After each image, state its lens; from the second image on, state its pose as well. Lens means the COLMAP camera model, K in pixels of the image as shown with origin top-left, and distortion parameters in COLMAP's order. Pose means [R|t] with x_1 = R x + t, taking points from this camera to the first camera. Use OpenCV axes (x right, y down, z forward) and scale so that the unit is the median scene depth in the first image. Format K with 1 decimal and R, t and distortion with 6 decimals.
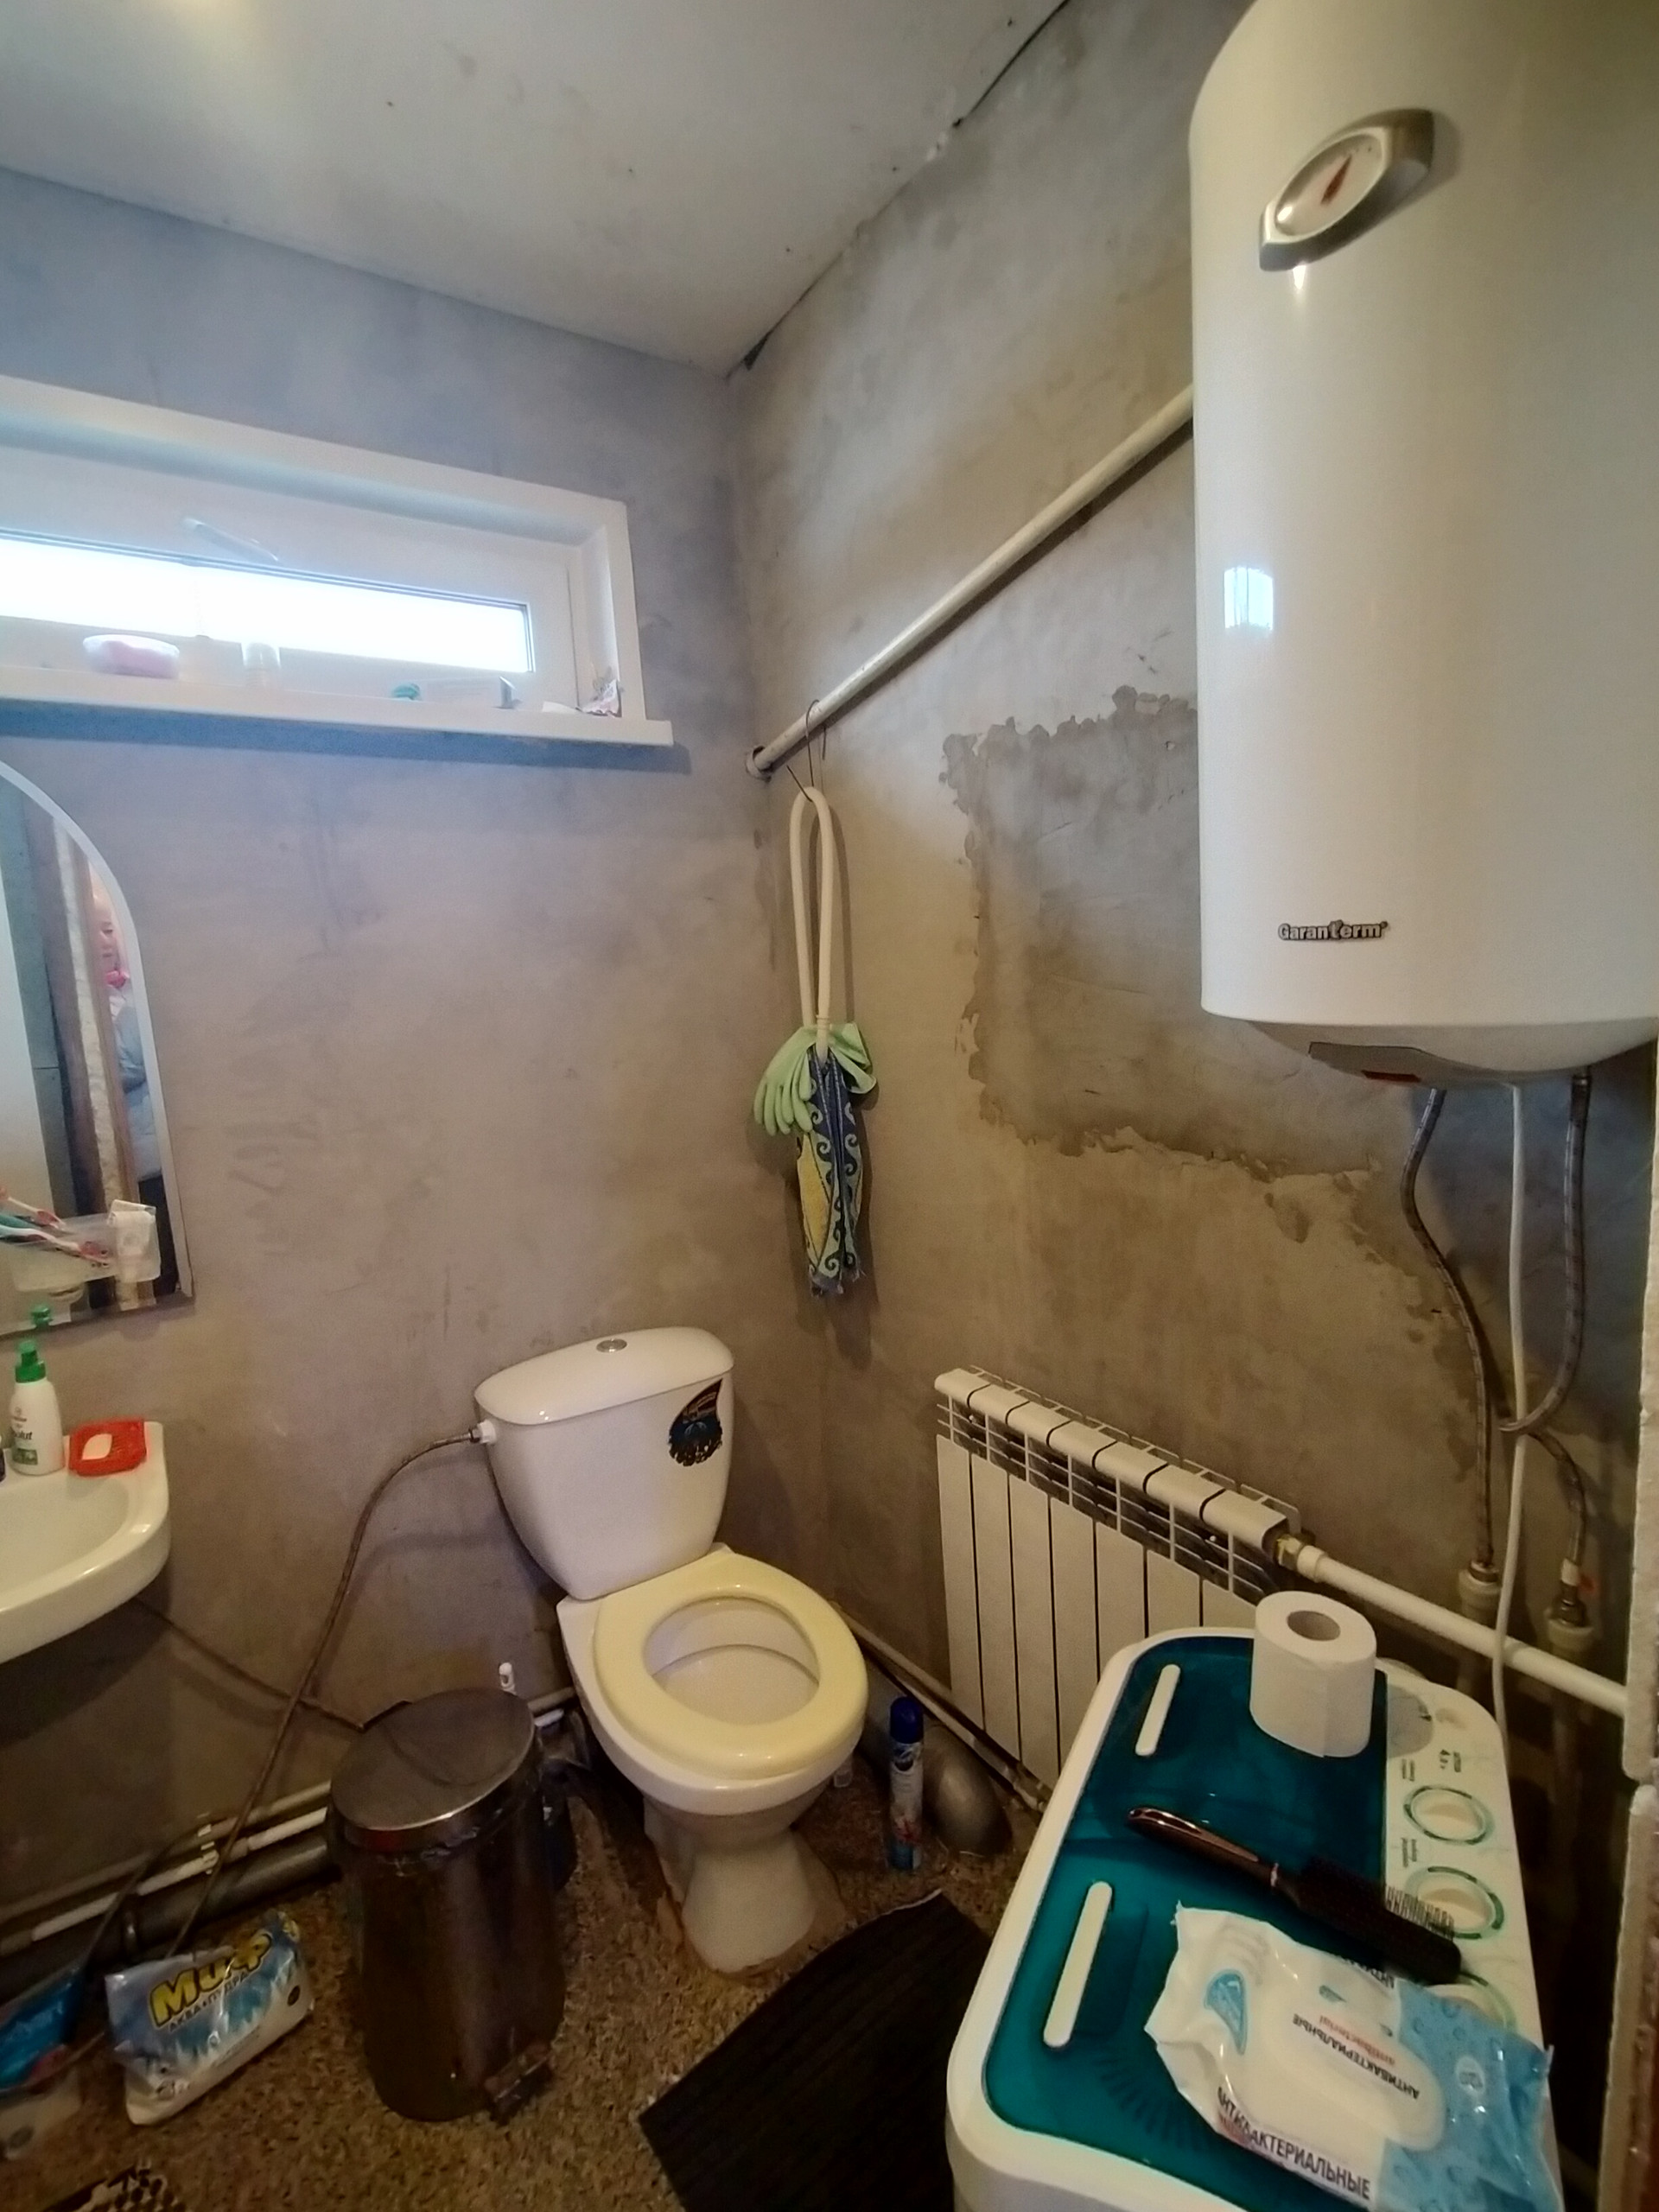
lens RADIAL K [[1014.4, 0, 828.5], [0, 1014.4, 1111.6], [0, 0, 1]] dist [0.000101, 0.000815]
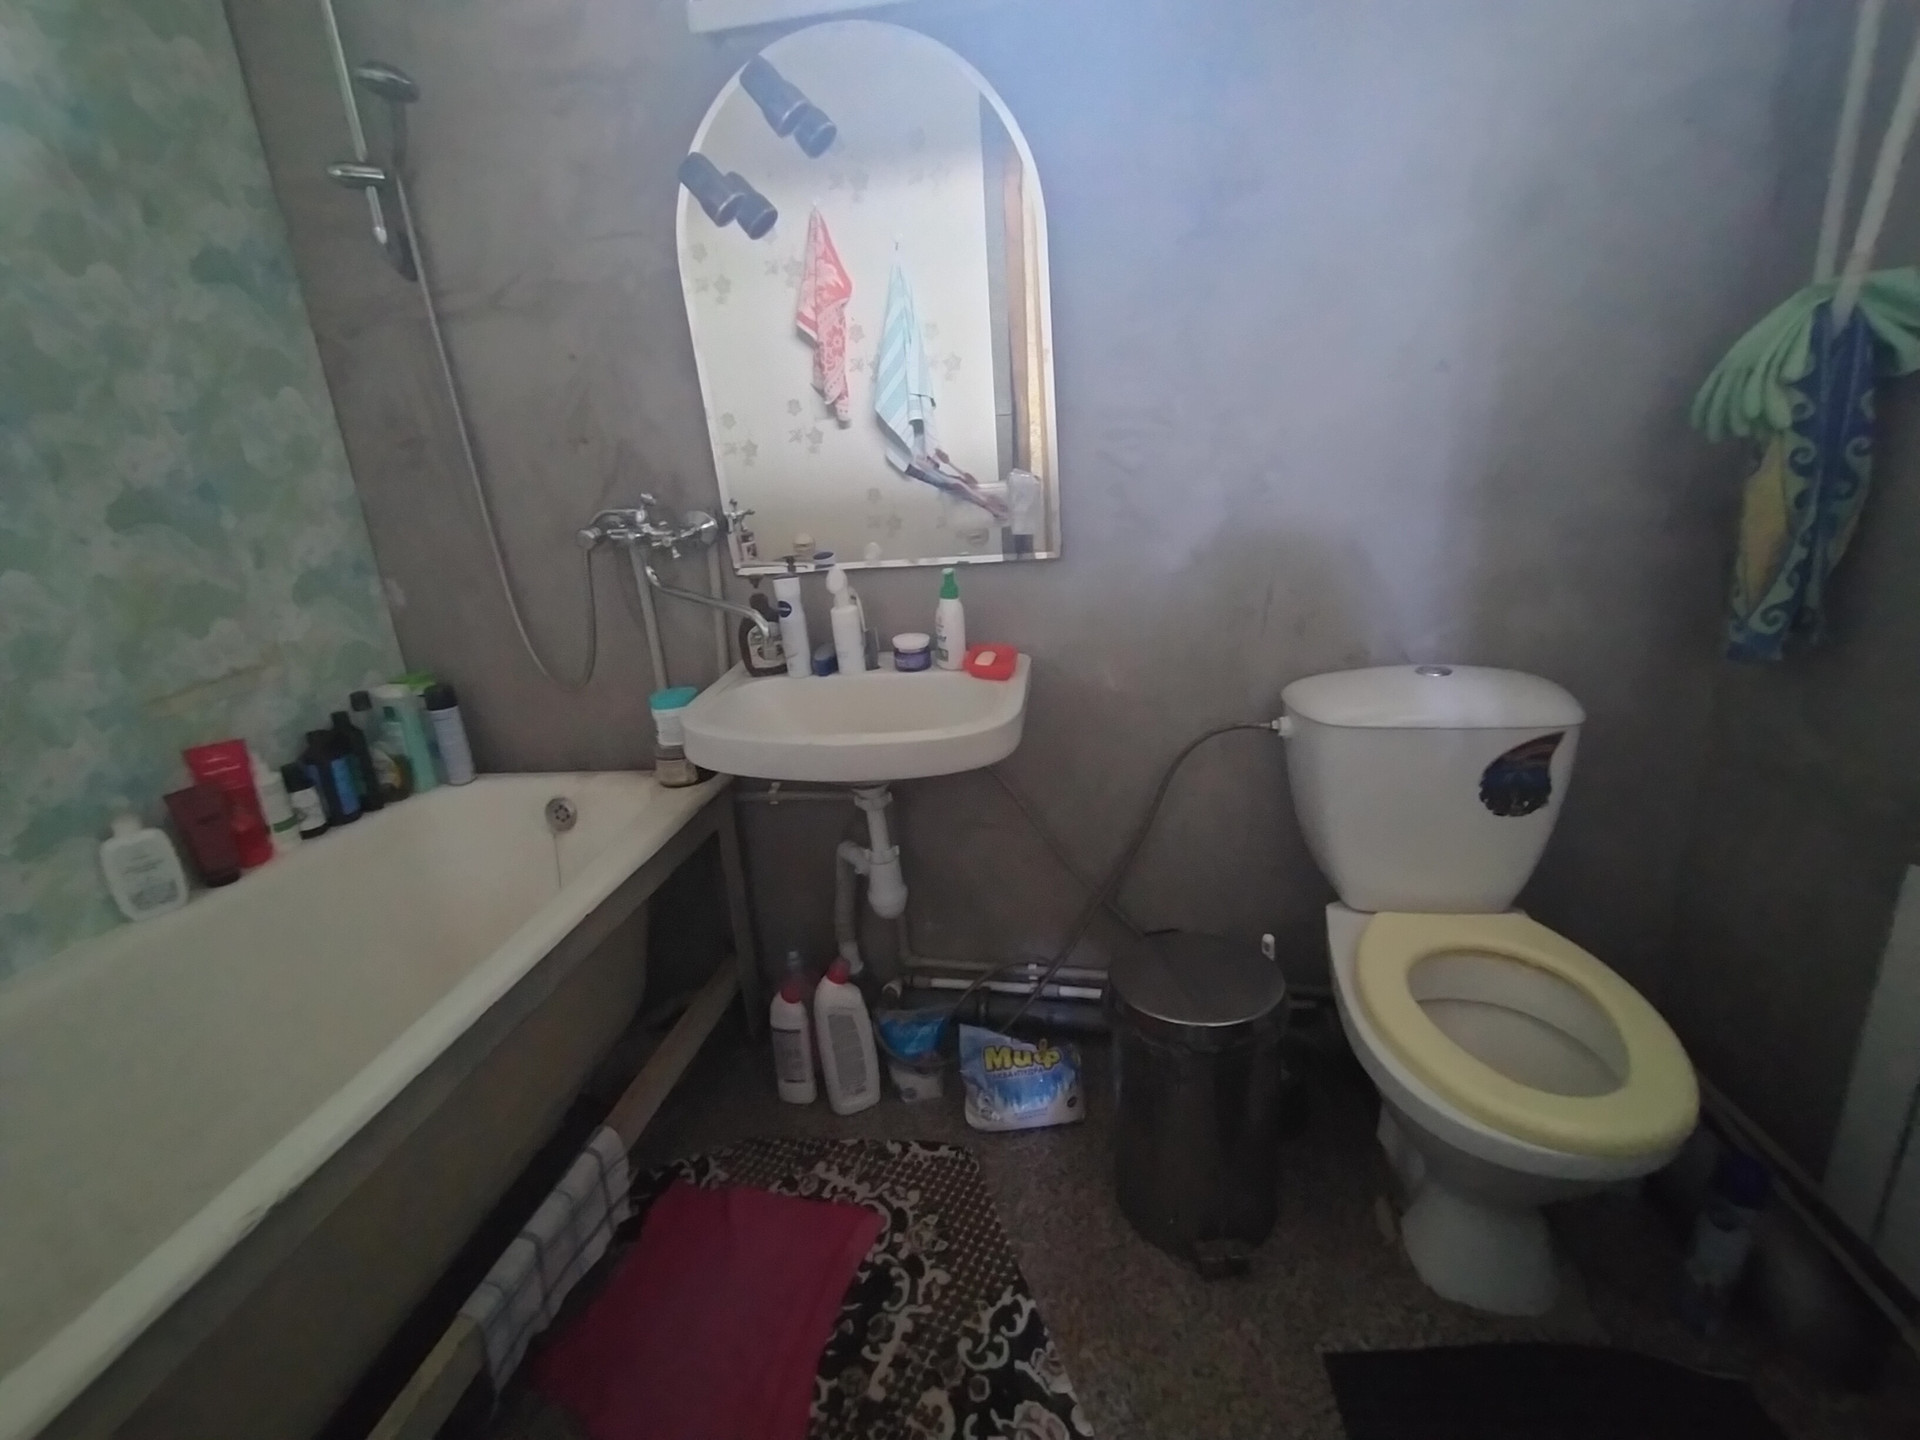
lens RADIAL K [[880.5, 0, 962.8], [0, 880.5, 723.3], [0, 0, 1]] dist [0.000101, 0.000815]
pose [[0.746050, 0.207661, -0.632682, -0.016694], [-0.064120, 0.968118, 0.242150, 0.118855], [0.662796, -0.140089, 0.735579, 0.127171]]
